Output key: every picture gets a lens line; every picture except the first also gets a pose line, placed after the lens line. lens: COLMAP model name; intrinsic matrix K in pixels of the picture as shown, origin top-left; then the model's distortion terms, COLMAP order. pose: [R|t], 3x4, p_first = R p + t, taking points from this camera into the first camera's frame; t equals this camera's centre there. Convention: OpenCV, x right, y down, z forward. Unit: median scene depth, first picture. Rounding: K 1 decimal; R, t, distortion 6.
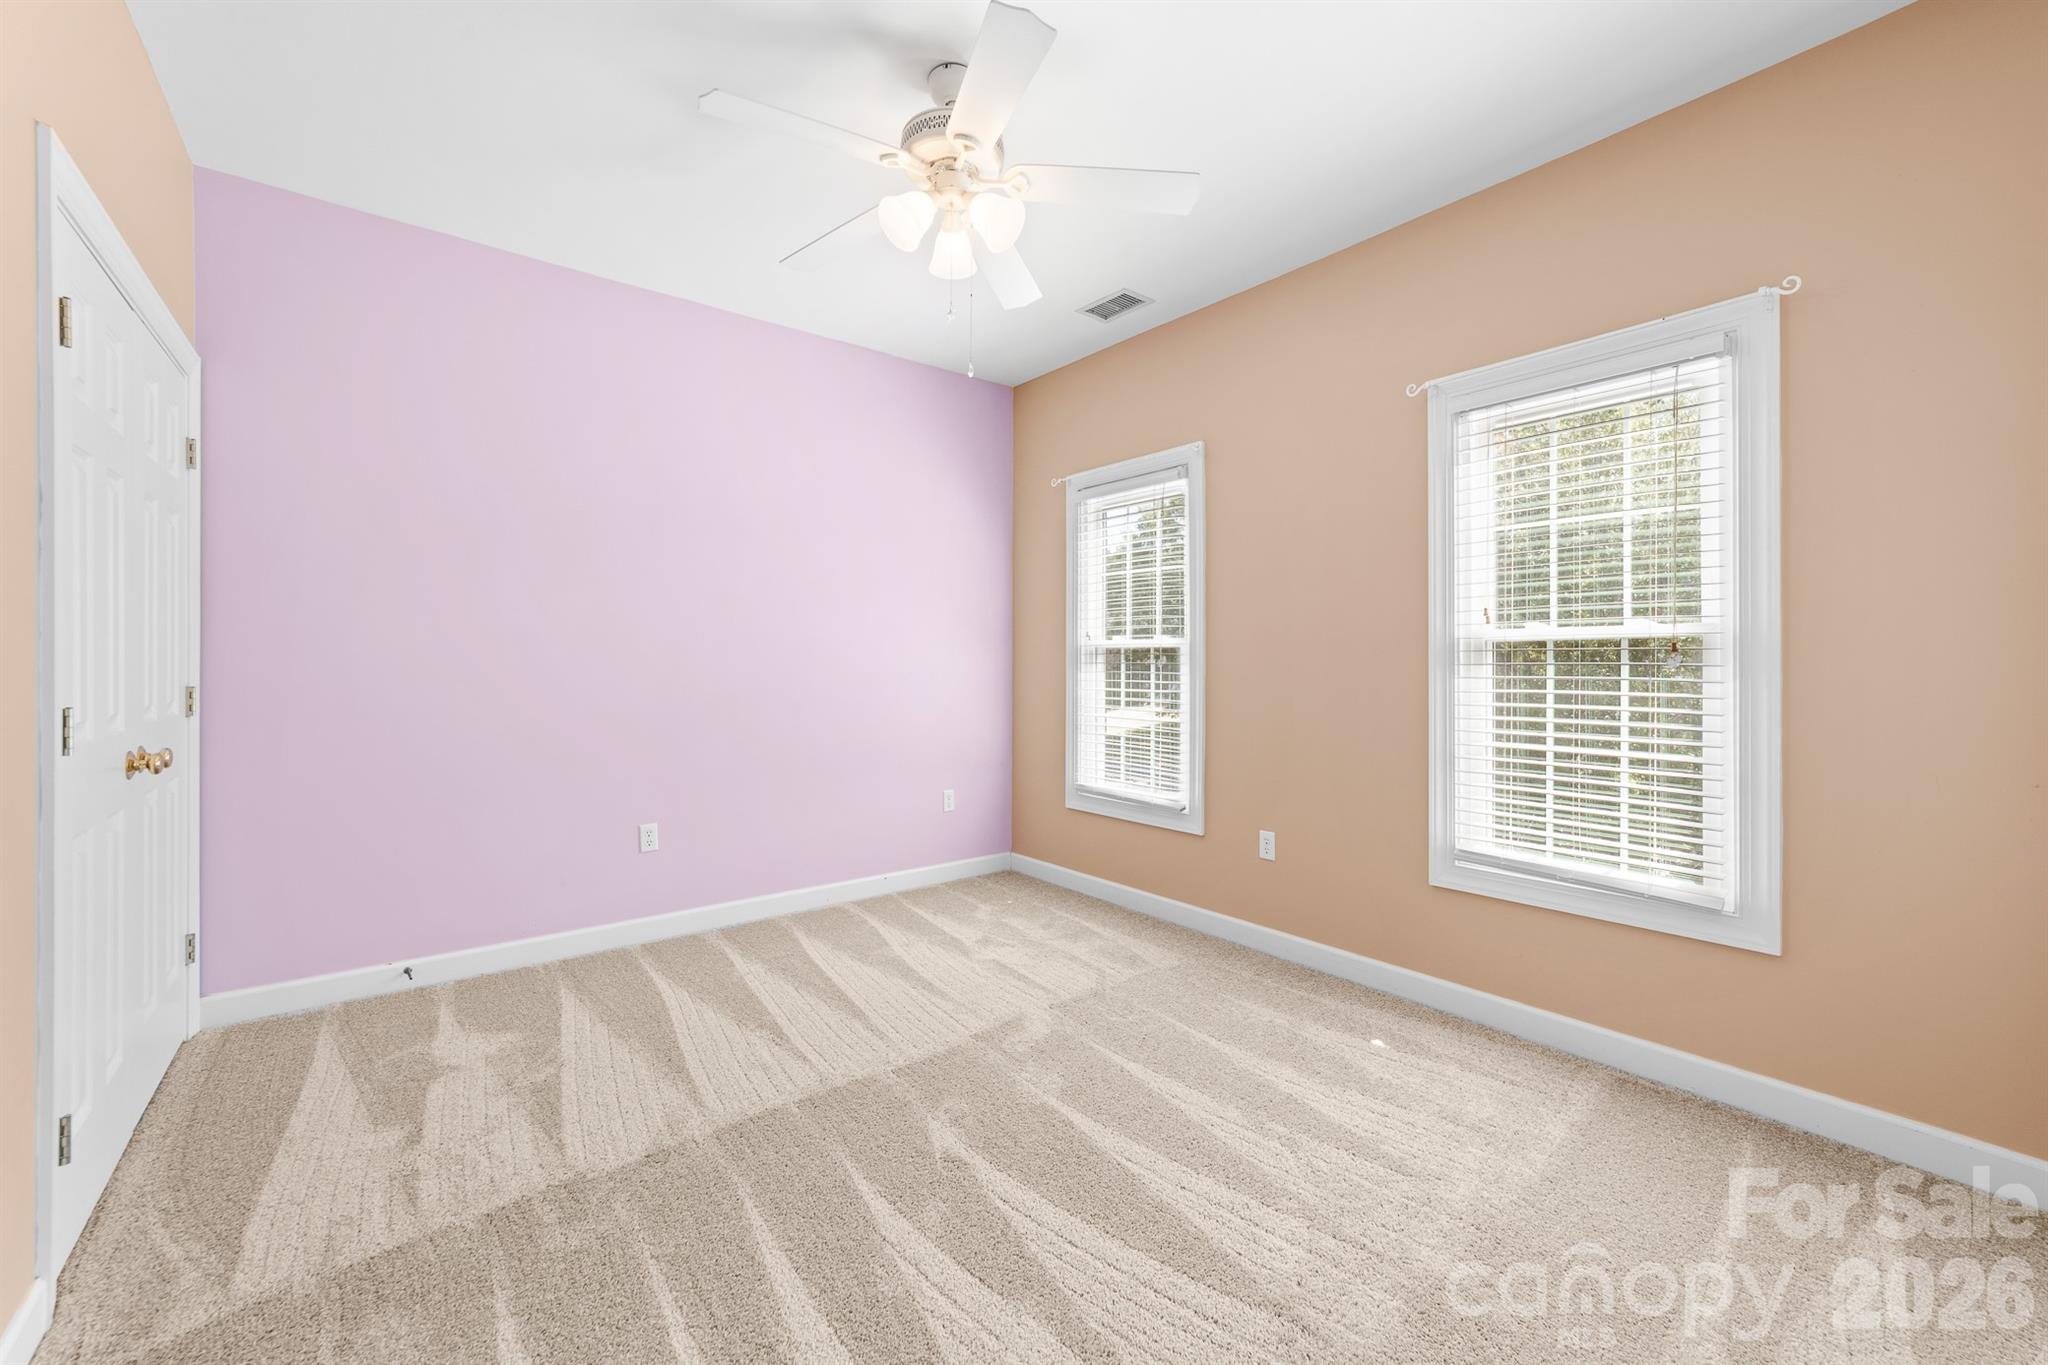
lens RADIAL K [[796.1, 0, 1005.3], [0, 796.1, 668.7], [0, 0, 1]] dist [-0.017649, 0.009491]
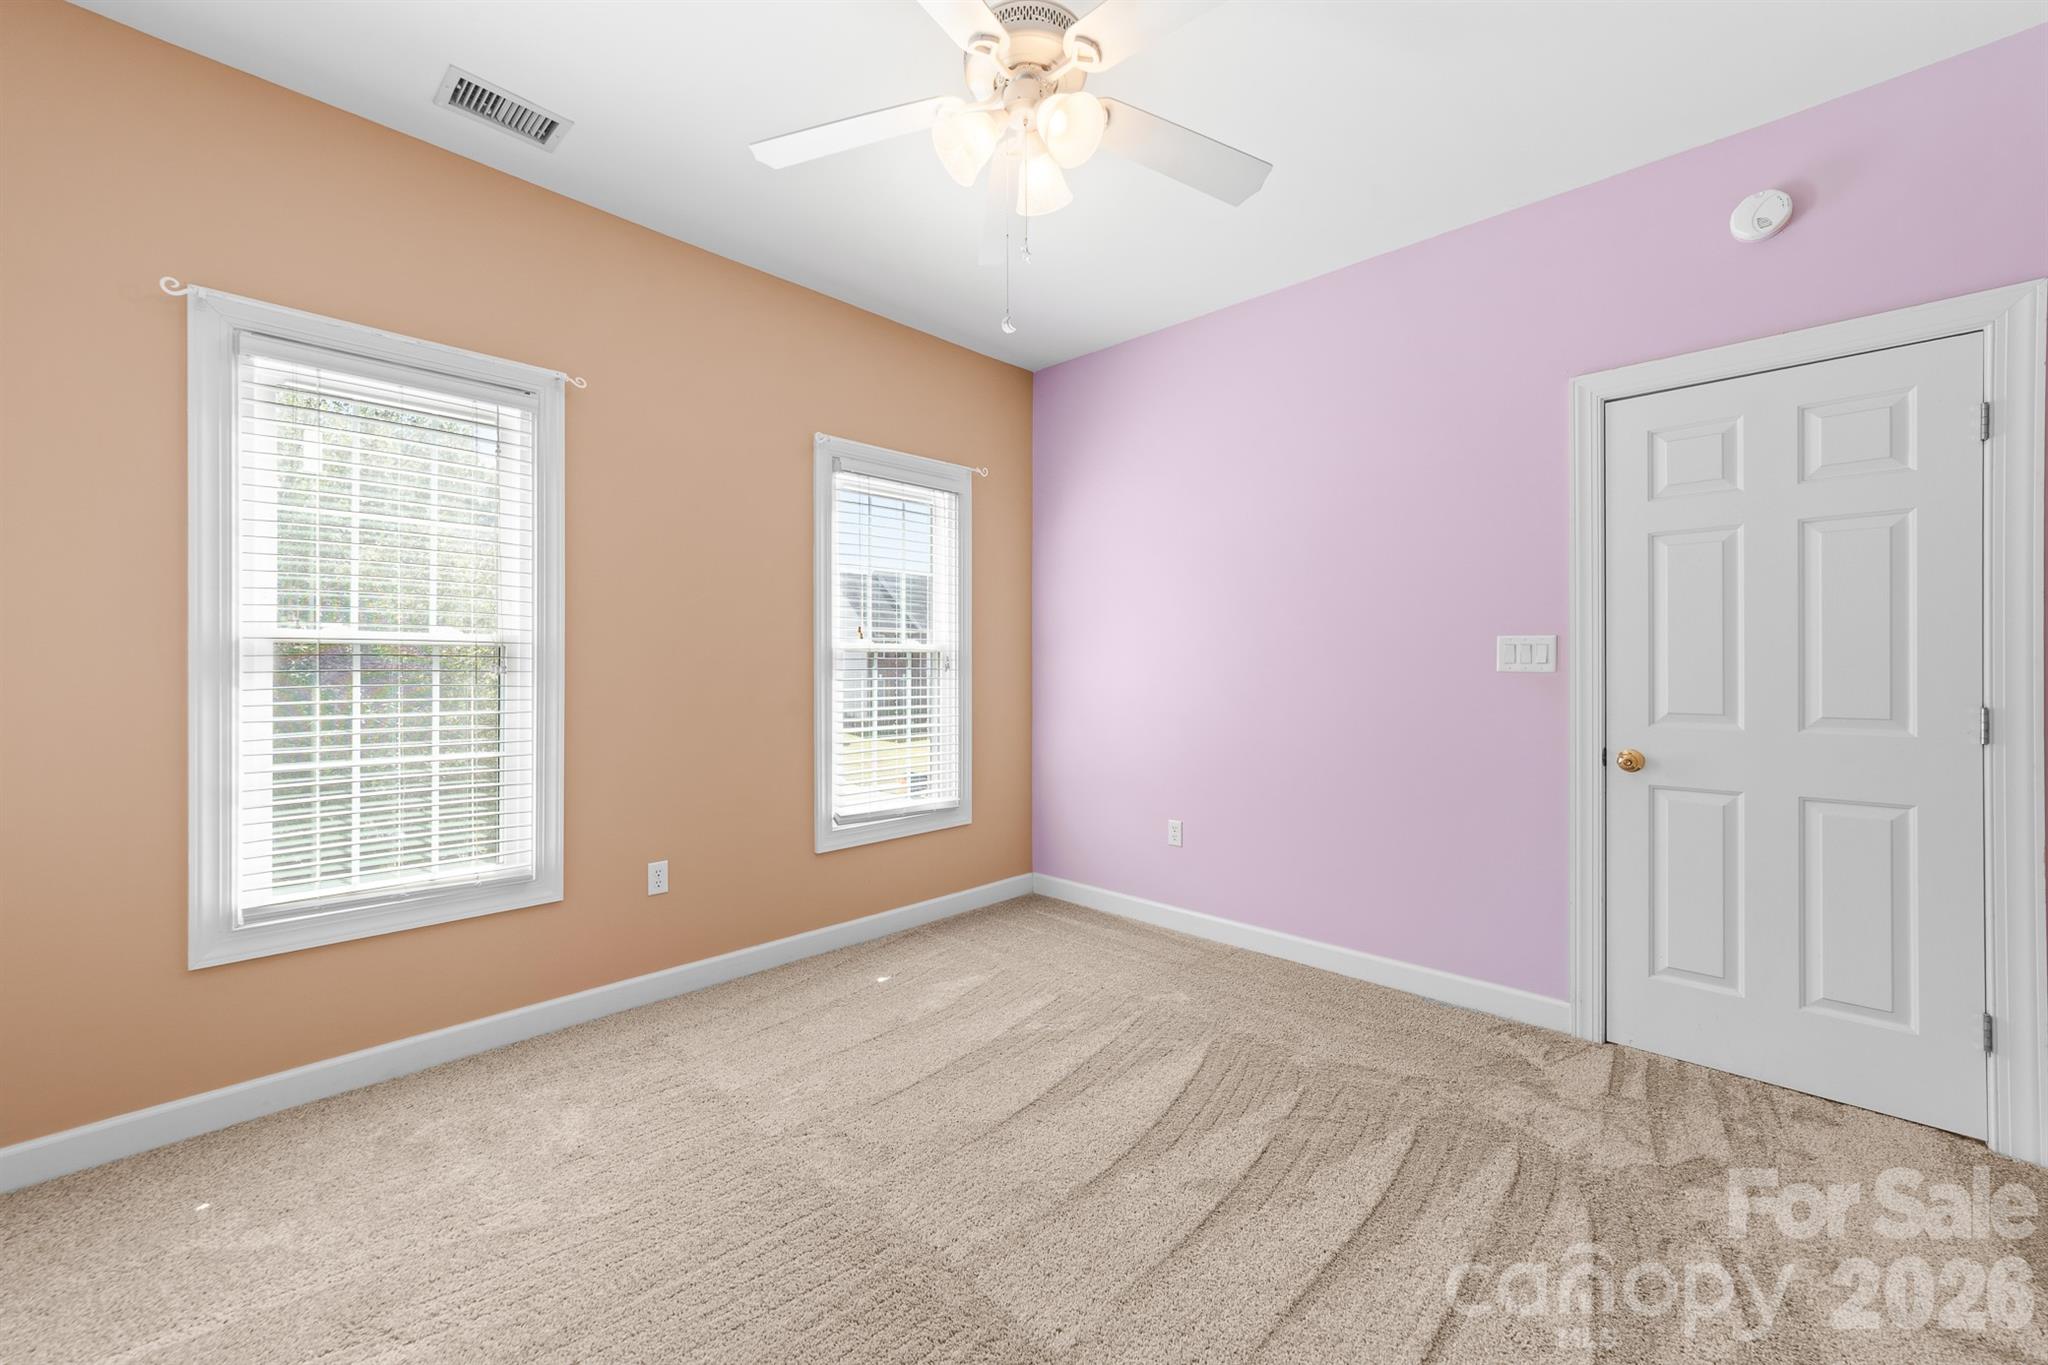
lens RADIAL K [[759.4, 0, 1024.0], [0, 759.4, 682.5], [0, 0, 1]] dist [-0.010925, -0.000007]
pose [[-0.101902, -0.021308, 0.994566, -0.299628], [0.010724, 0.999689, 0.022517, -0.004105], [-0.994737, 0.012960, -0.101642, 0.379452]]
